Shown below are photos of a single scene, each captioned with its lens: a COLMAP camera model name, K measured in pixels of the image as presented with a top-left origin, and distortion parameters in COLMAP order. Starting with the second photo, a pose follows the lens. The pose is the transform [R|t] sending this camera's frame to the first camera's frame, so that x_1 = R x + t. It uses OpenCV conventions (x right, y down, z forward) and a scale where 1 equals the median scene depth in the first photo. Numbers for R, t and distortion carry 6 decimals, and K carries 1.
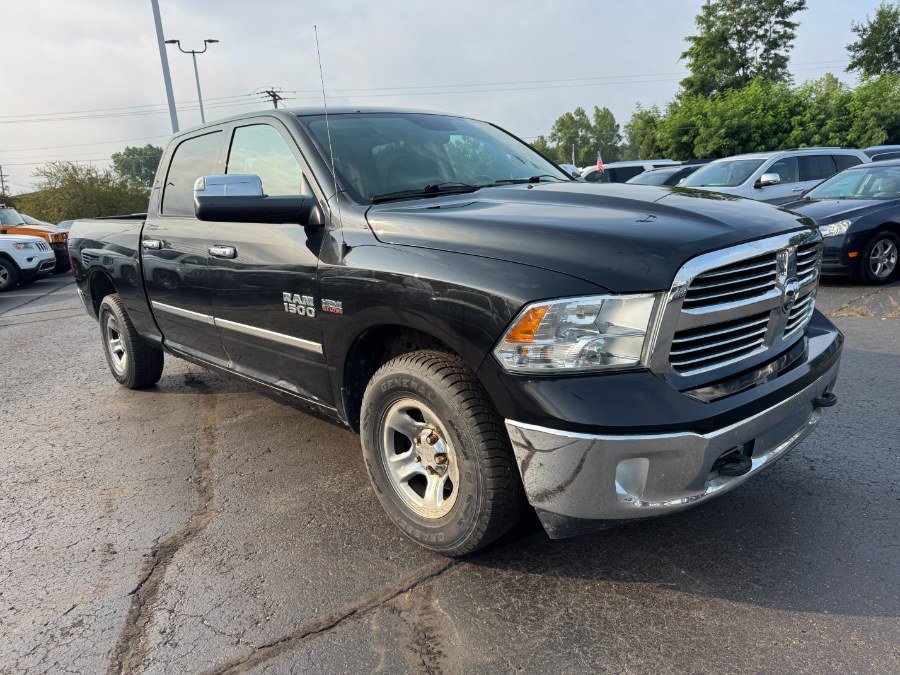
lens RADIAL K [[647.2, 0, 446.5], [0, 647.2, 346.6], [0, 0, 1]] dist [0.002802, -0.005763]
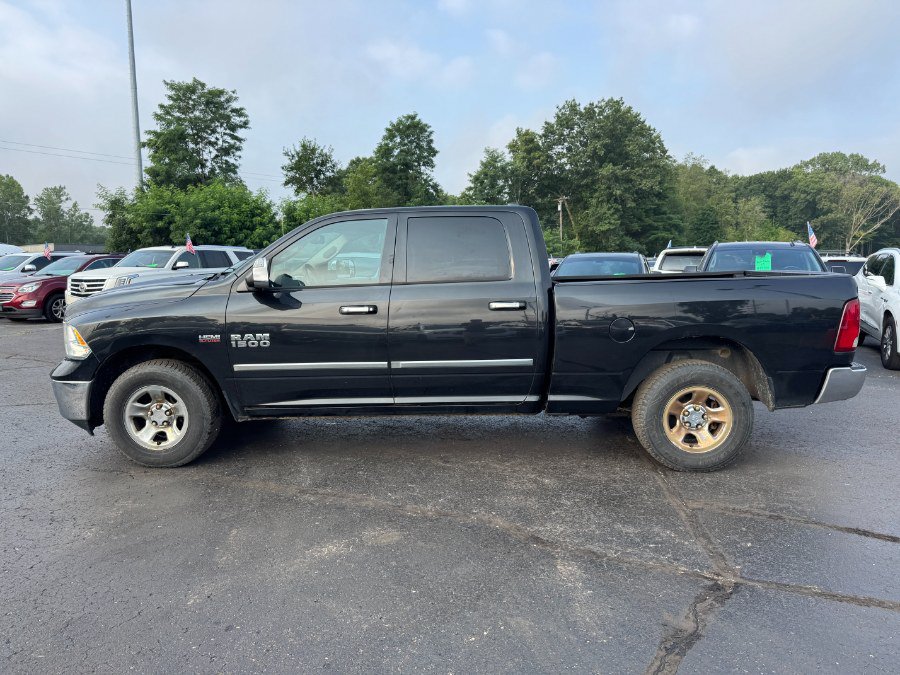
lens RADIAL K [[648.2, 0, 450.0], [0, 648.2, 337.5], [0, 0, 1]] dist [0.004841, -0.005502]
pose [[0.662950, -0.006805, 0.748633, -0.098644], [0.113475, 0.989319, -0.091495, 0.001208], [-0.740014, 0.145607, 0.656641, 0.016714]]
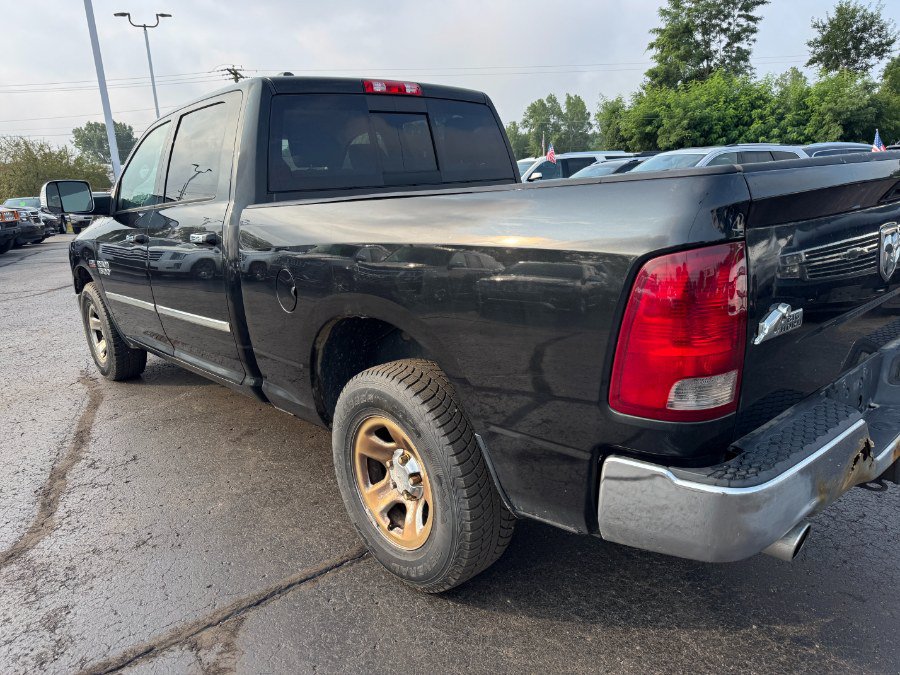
lens RADIAL K [[648.2, 0, 450.0], [0, 648.2, 337.5], [0, 0, 1]] dist [0.004841, -0.005502]
pose [[0.998728, 0.009473, 0.049526, 0.012665], [-0.009942, 0.999908, 0.009239, -0.002688], [-0.049434, -0.009719, 0.998730, 0.002980]]
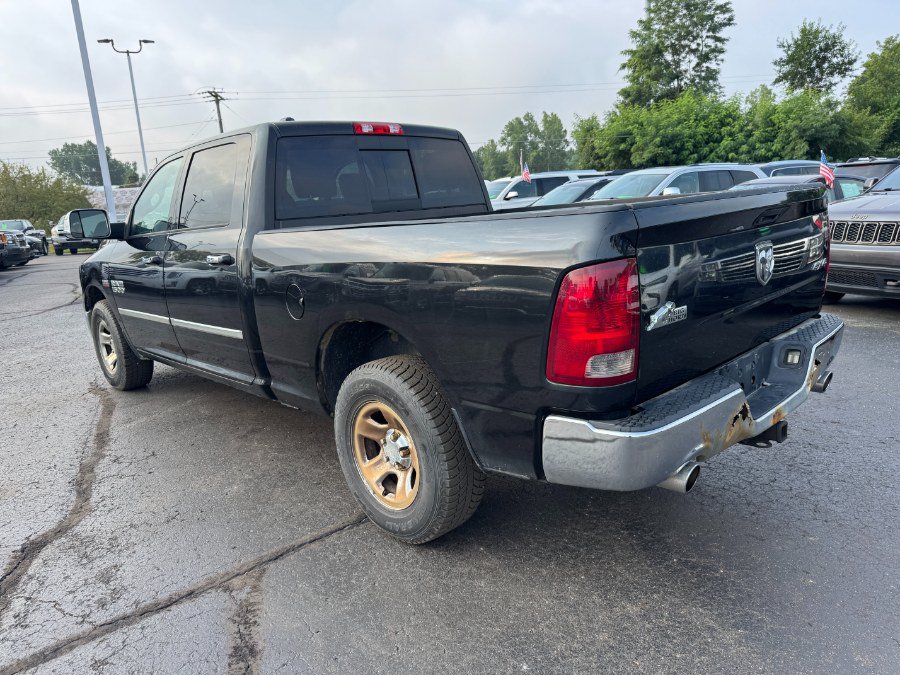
lens RADIAL K [[647.0, 0, 448.5], [0, 647.0, 340.1], [0, 0, 1]] dist [0.008926, -0.009641]
pose [[0.997204, -0.005641, 0.074509, 0.012196], [0.006540, 0.999909, -0.011830, -0.001047], [-0.074435, 0.012285, 0.997150, -0.009735]]
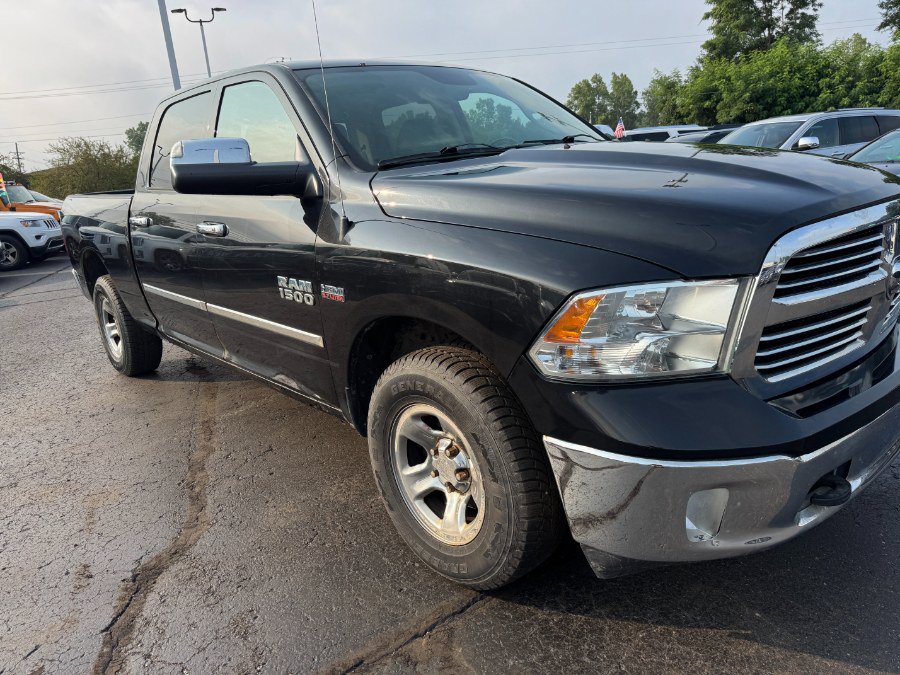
lens RADIAL K [[647.9, 0, 445.3], [0, 647.9, 345.2], [0, 0, 1]] dist [-0.003666, 0.002954]
pose [[0.999650, -0.006407, -0.025684, -0.000512], [0.007406, 0.999212, 0.038982, -0.001684], [0.025414, -0.039158, 0.998910, 0.009969]]
